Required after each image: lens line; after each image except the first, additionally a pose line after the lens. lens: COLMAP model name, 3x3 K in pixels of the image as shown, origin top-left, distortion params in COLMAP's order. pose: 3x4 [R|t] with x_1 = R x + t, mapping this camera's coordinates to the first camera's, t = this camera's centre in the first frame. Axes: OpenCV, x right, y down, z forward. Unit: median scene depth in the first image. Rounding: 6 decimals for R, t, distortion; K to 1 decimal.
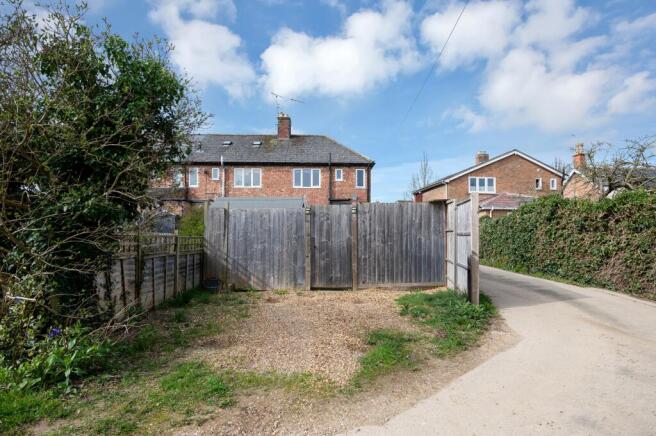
lens RADIAL K [[264.2, 0, 326.3], [0, 264.2, 217.3], [0, 0, 1]] dist [0.000050, -0.000168]
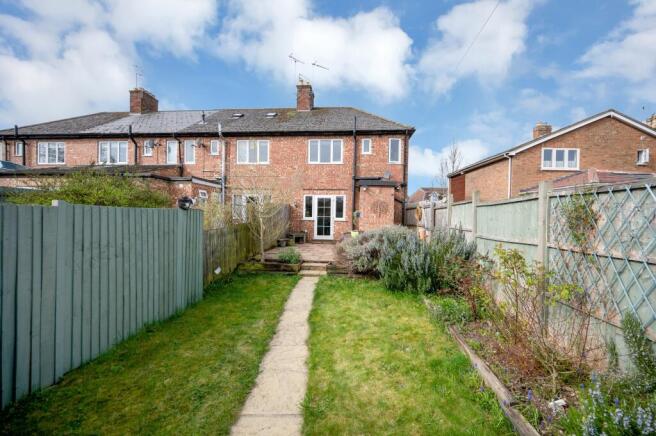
lens RADIAL K [[253.0, 0, 328.0], [0, 253.0, 218.0], [0, 0, 1]] dist [0.001067, 0.000027]
pose [[0.994242, 0.011001, -0.106587, 0.016397], [-0.004334, 0.998031, 0.062576, 0.002943], [0.107066, -0.061753, 0.992332, 0.236430]]
